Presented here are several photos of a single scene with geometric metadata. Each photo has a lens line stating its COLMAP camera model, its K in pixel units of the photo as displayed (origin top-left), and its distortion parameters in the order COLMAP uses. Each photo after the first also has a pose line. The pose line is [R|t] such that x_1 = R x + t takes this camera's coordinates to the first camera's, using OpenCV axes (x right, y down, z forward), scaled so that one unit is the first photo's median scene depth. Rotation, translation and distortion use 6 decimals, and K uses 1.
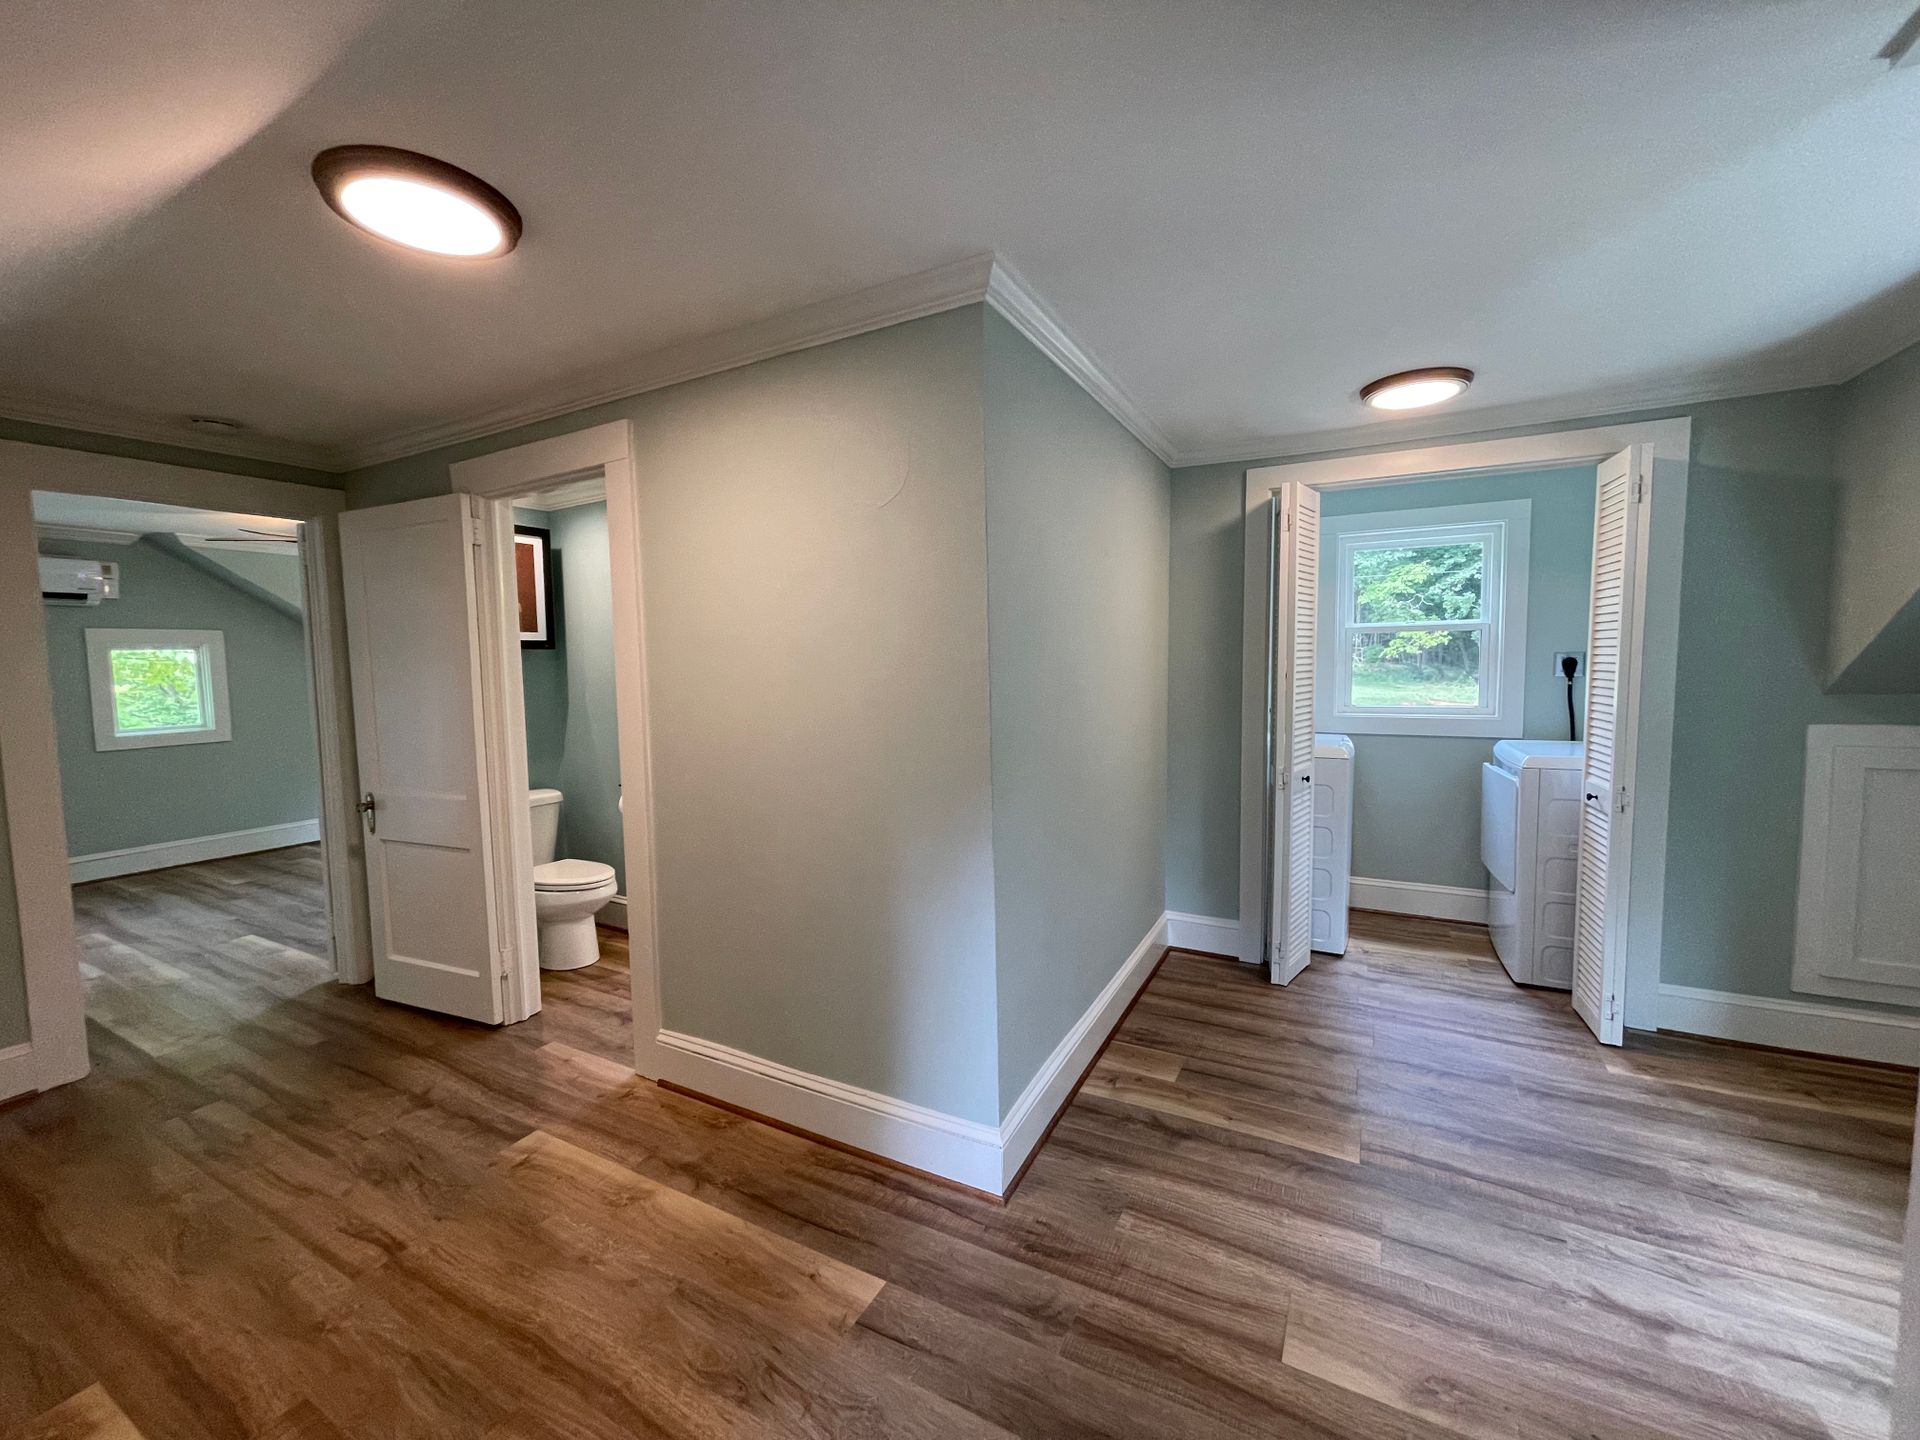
lens RADIAL K [[772.9, 0, 963.9], [0, 772.9, 722.4], [0, 0, 1]] dist [0.000595, -0.000052]
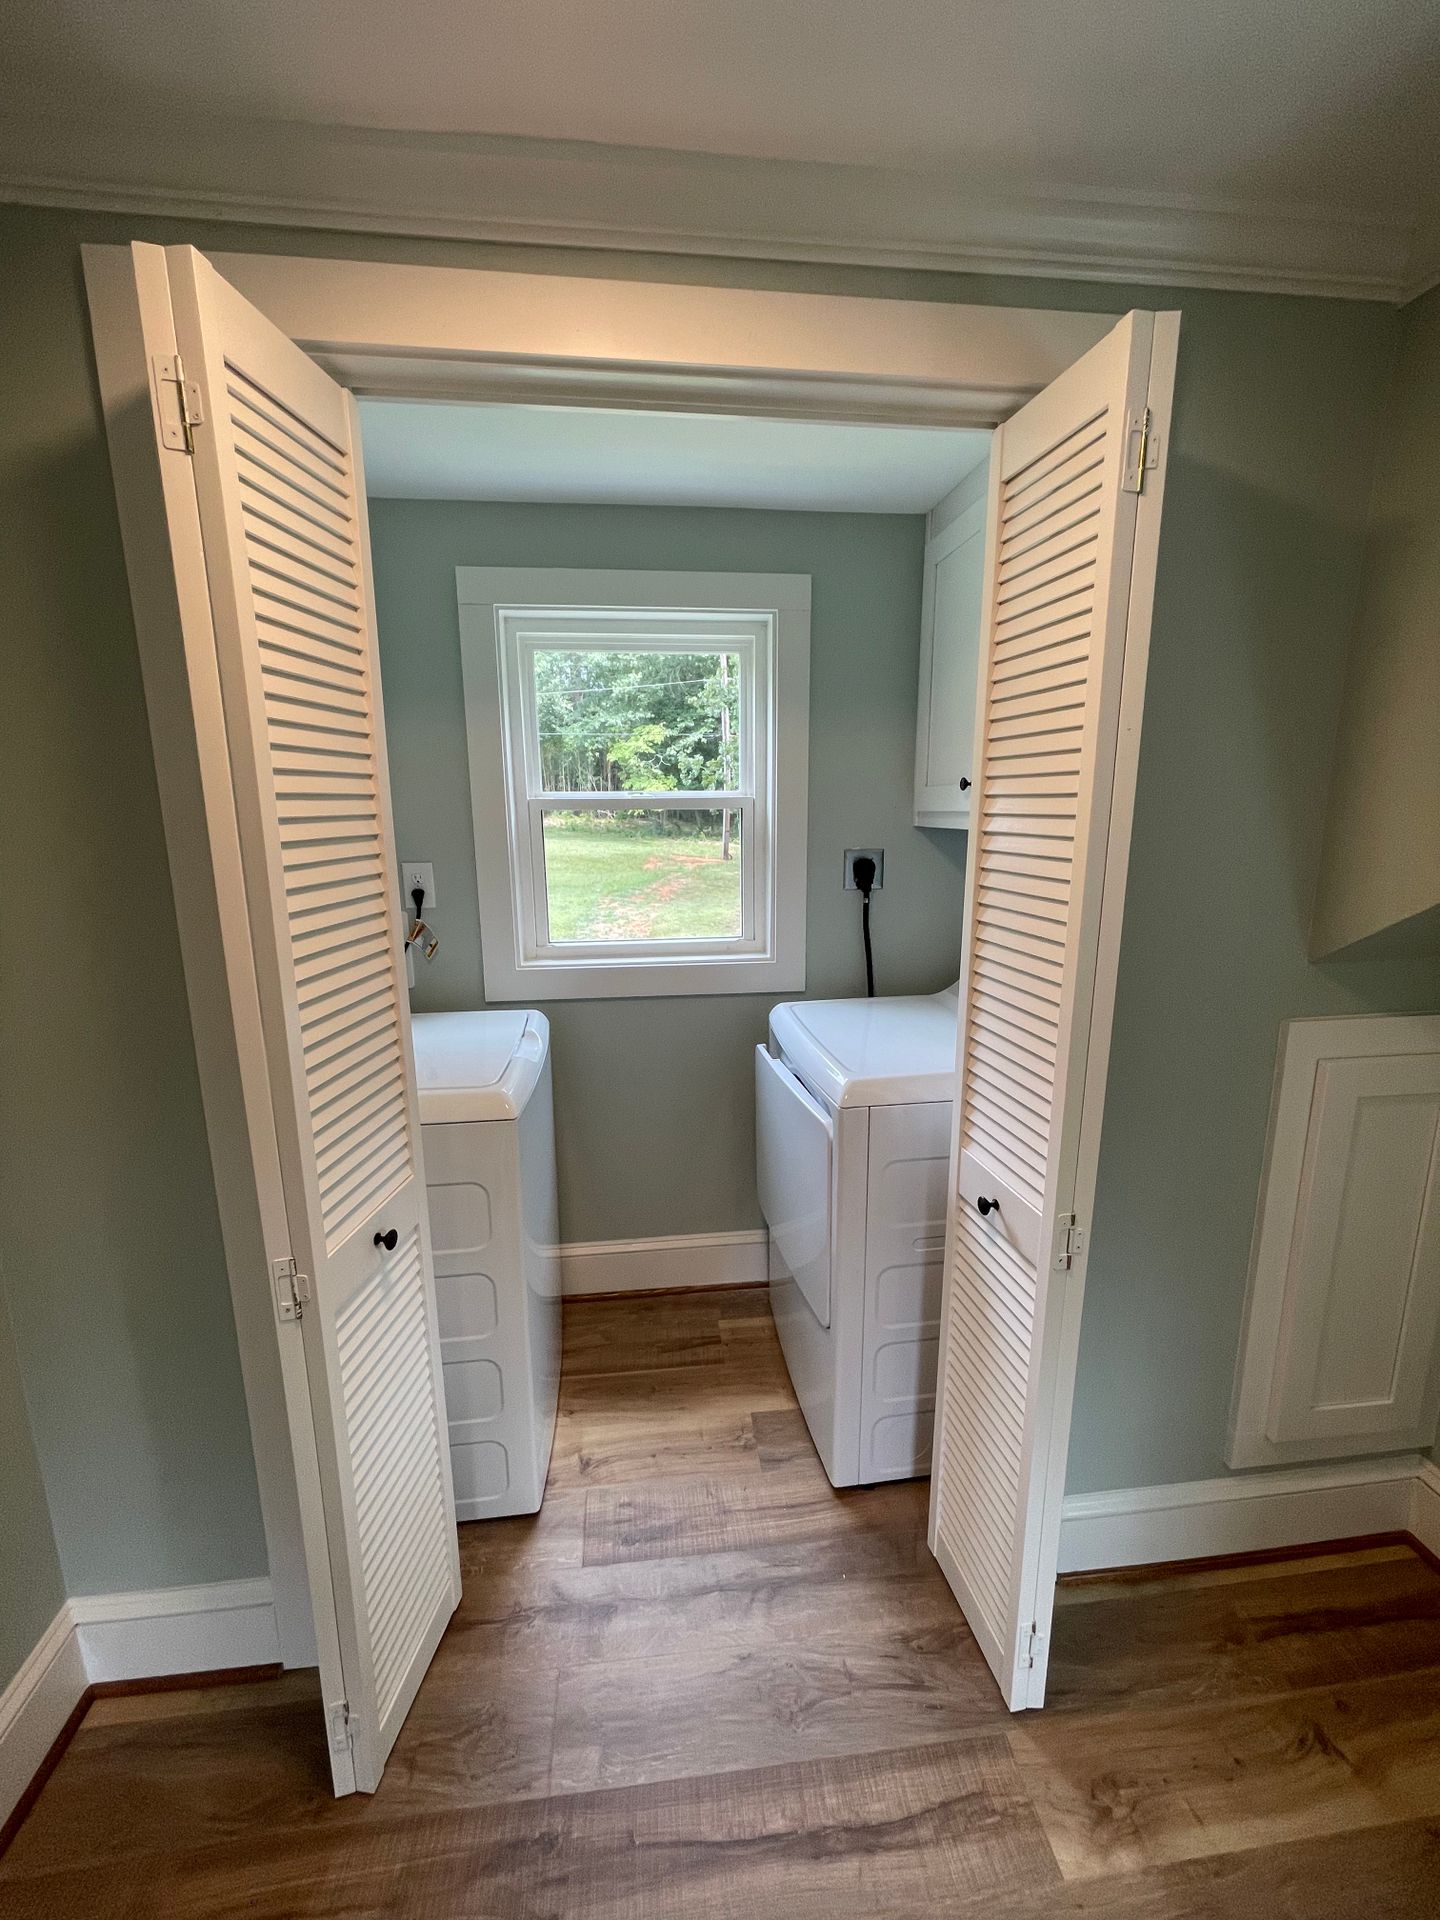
lens RADIAL K [[772.9, 0, 718.0], [0, 772.9, 960.7], [0, 0, 1]] dist [0.000595, -0.000052]
pose [[0.824244, -0.098778, 0.557552, 0.332548], [0.038017, 0.992099, 0.119561, -0.080150], [-0.564957, -0.077351, 0.821487, 0.546440]]
